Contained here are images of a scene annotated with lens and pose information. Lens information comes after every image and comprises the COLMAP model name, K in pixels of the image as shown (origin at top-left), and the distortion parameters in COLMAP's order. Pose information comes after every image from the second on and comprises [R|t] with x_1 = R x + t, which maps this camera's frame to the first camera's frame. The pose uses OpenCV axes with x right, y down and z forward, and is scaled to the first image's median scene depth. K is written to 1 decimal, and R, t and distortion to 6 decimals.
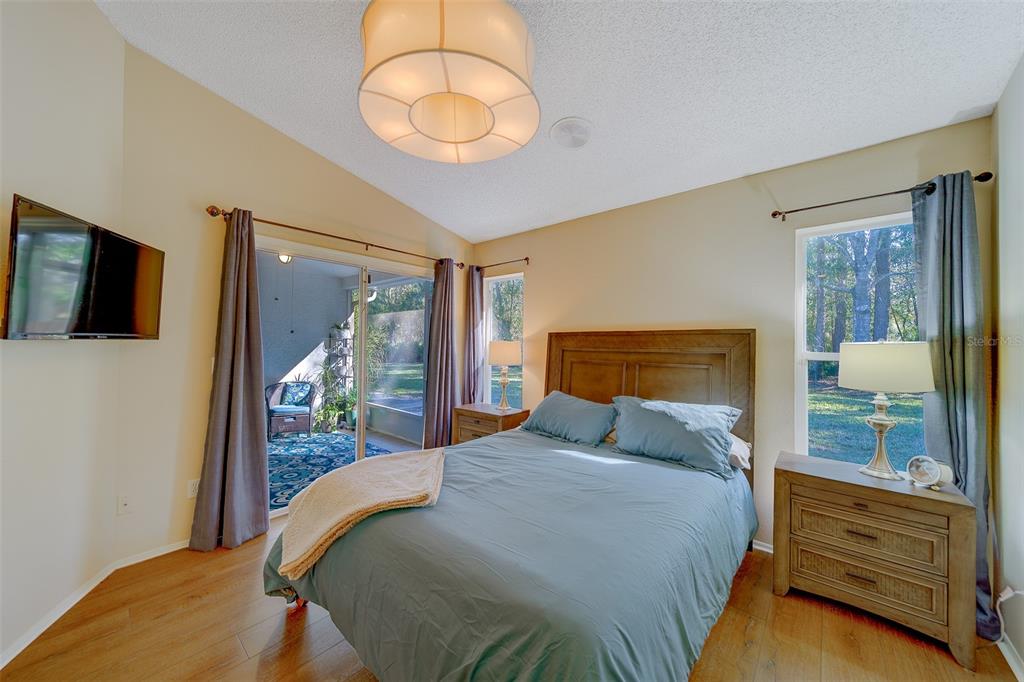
lens RADIAL K [[375.7, 0, 512.0], [0, 375.7, 341.0], [0, 0, 1]] dist [0.001001, 0.000189]
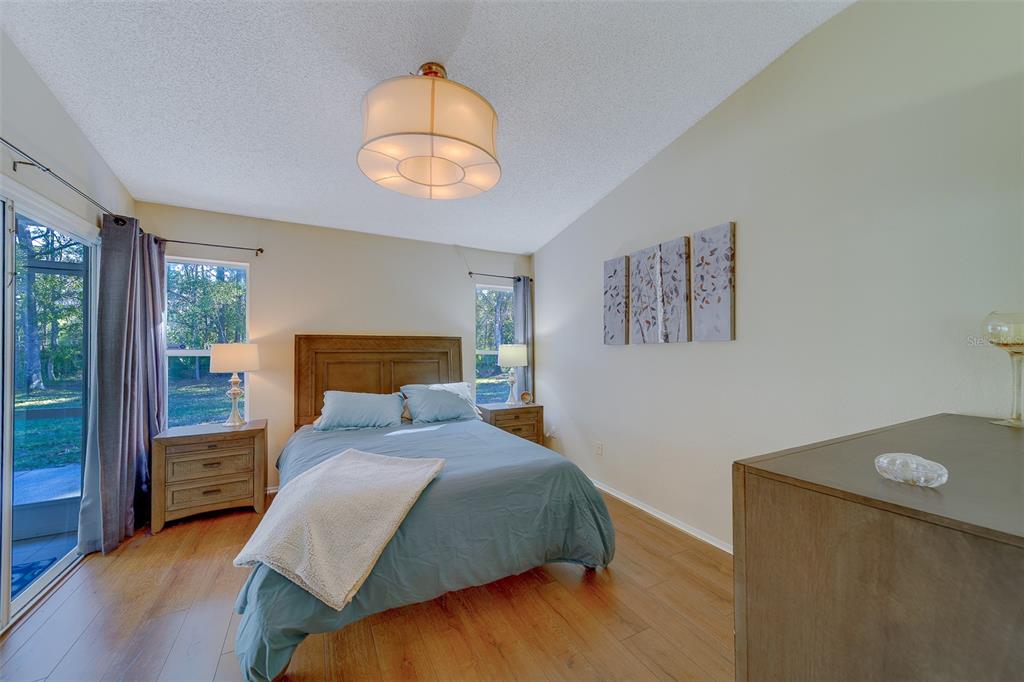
lens RADIAL K [[375.7, 0, 512.0], [0, 375.7, 341.0], [0, 0, 1]] dist [0.001001, 0.000189]
pose [[0.326351, 0.011799, 0.945175, -0.871588], [-0.004829, 0.999930, -0.010815, 0.003221], [-0.945236, -0.001035, 0.326385, 0.216992]]
